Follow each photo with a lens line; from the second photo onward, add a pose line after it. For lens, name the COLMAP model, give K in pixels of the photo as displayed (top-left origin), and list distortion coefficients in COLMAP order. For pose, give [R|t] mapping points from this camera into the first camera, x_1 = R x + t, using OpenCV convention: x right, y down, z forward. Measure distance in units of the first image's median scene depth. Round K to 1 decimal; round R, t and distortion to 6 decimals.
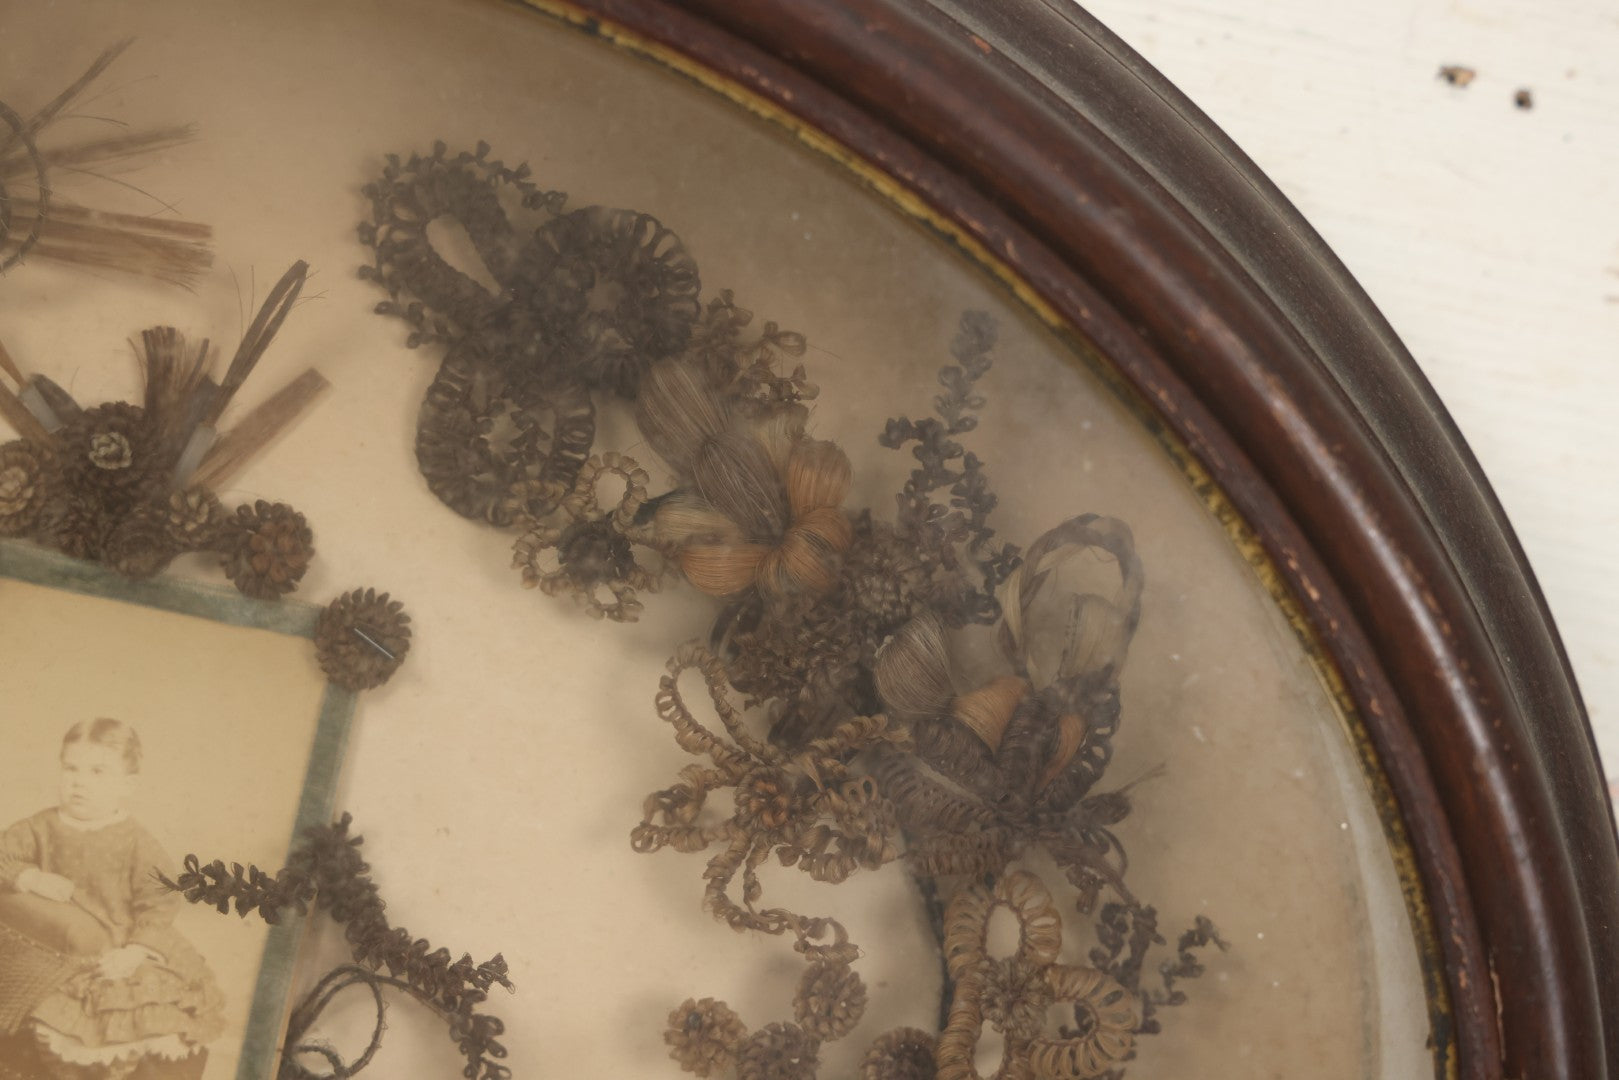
lens RADIAL K [[3917.5, 0, 813.1], [0, 3917.5, 527.5], [0, 0, 1]] dist [0.320624, 0.000000]
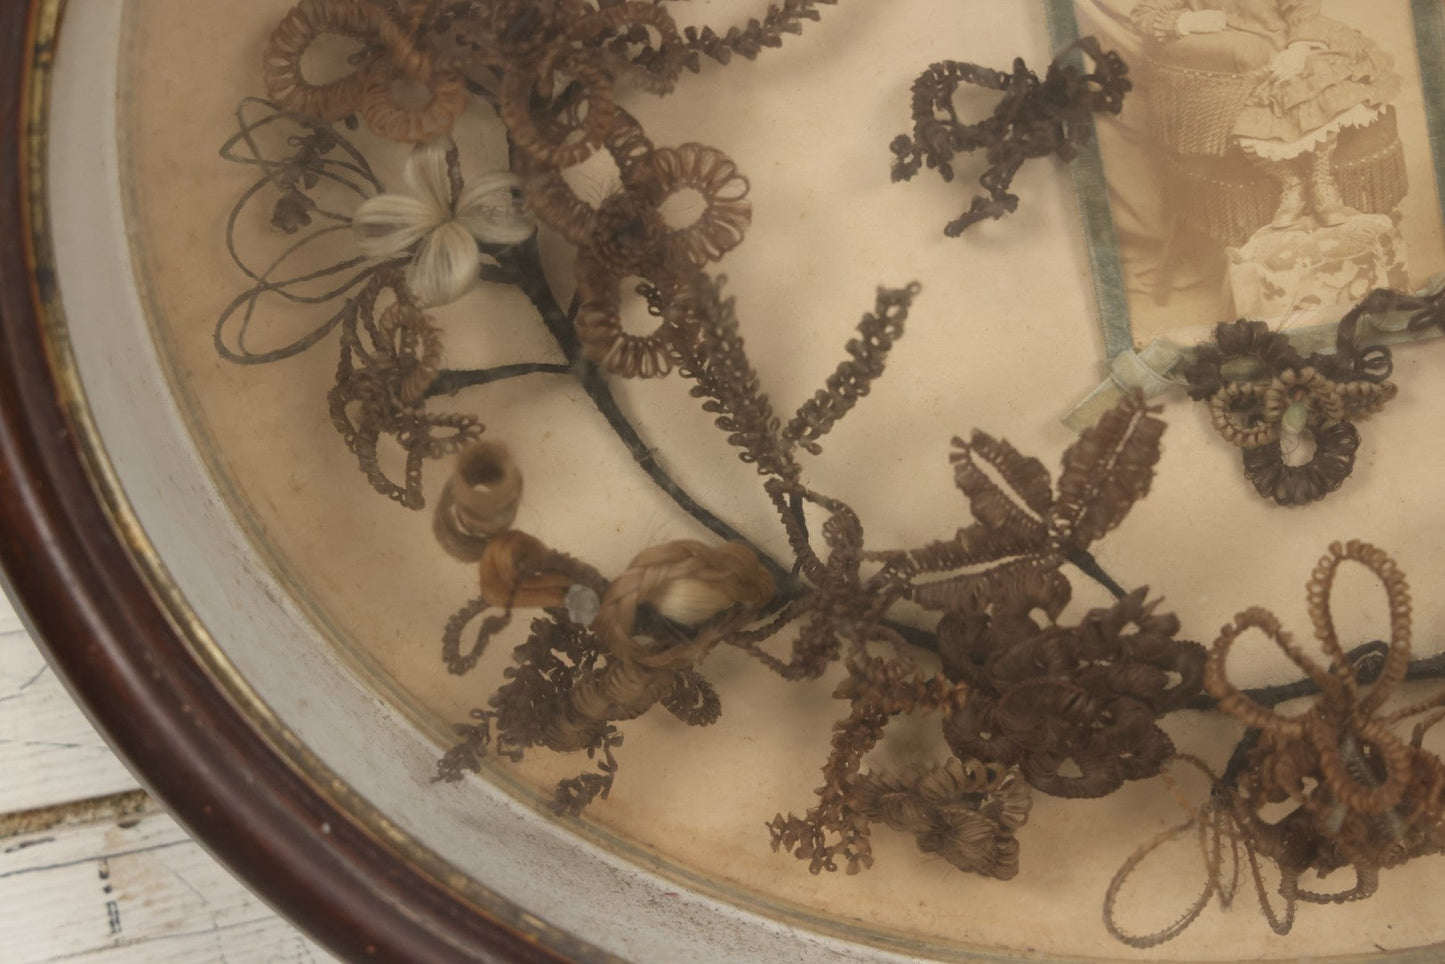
lens RADIAL K [[3496.5, 0, 735.5], [0, 3496.5, 463.3], [0, 0, 1]] dist [0.320624, 0.000000]
pose [[0.907311, -0.349519, -0.233716, -0.124267], [0.379627, 0.919934, 0.098003, 0.057506], [0.180750, -0.177644, 0.967353, -0.007517]]
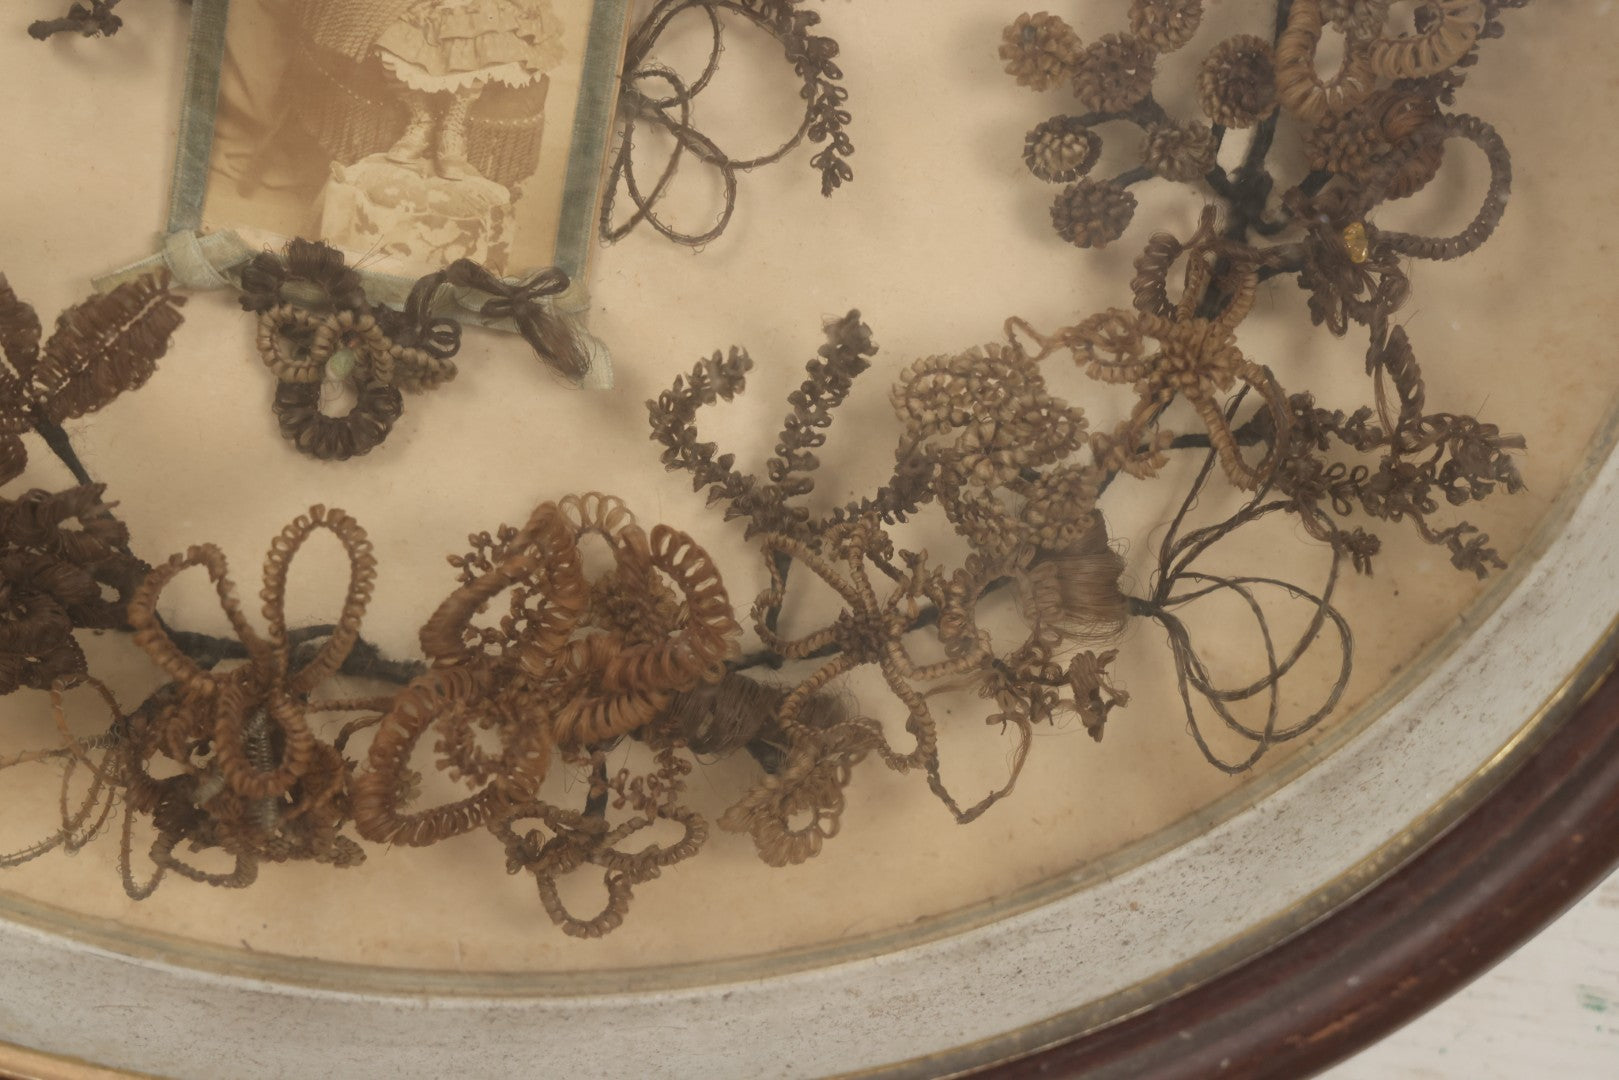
lens RADIAL K [[3917.5, 0, 830.6], [0, 3917.5, 532.8], [0, 0, 1]] dist [0.320624, 0.000000]
pose [[0.998092, -0.021724, -0.057797, -0.025555], [0.031128, 0.985440, 0.167148, 0.081425], [0.053325, -0.168628, 0.984236, -0.005344]]
